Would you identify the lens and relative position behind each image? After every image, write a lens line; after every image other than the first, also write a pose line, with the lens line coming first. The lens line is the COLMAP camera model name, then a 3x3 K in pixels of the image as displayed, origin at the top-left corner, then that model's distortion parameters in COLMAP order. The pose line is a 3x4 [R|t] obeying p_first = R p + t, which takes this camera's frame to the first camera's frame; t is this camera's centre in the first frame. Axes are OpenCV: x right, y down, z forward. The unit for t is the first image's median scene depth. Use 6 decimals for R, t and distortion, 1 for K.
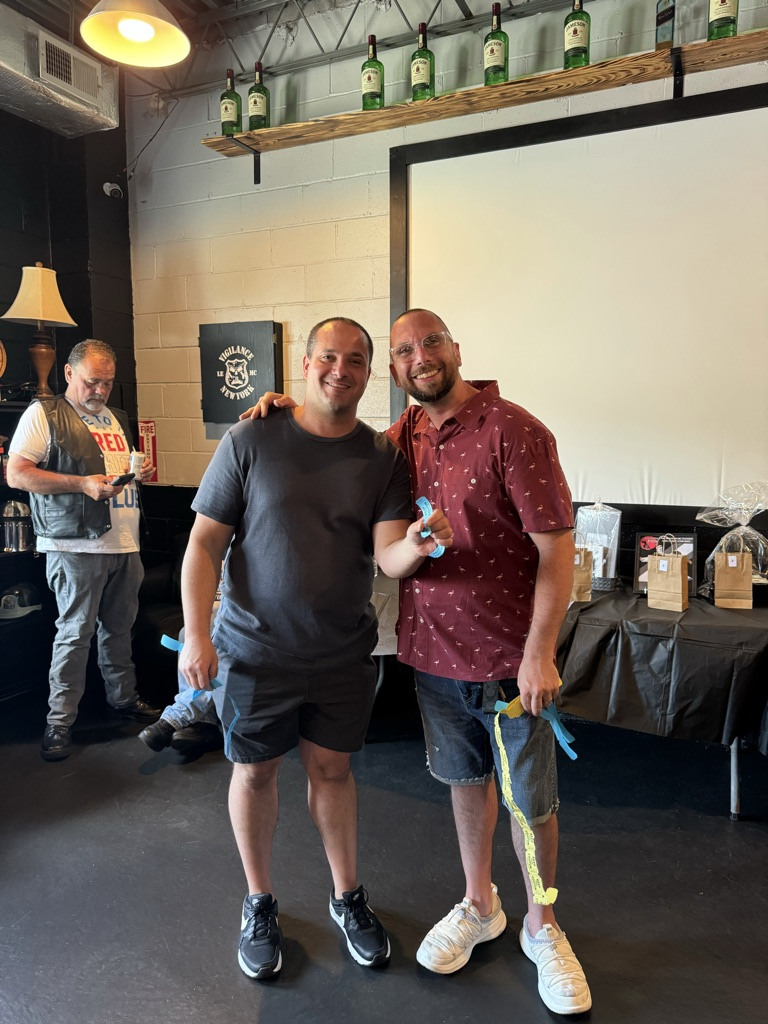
lens RADIAL K [[717.7, 0, 389.0], [0, 717.7, 510.9], [0, 0, 1]] dist [0.054839, -0.078082]
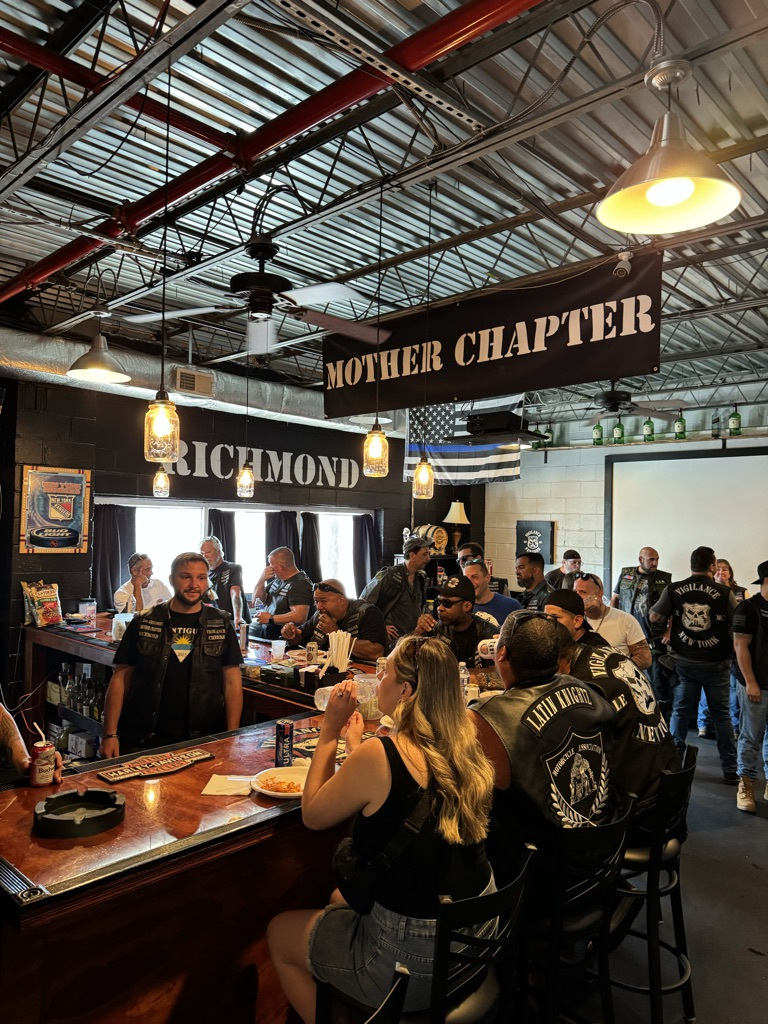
lens RADIAL K [[717.7, 0, 374.2], [0, 717.7, 514.8], [0, 0, 1]] dist [0.054839, -0.078082]
pose [[0.946556, 0.012312, -0.322305, 0.047125], [-0.055856, 0.990430, -0.126205, 0.040054], [0.317667, 0.137462, 0.938185, -1.392205]]
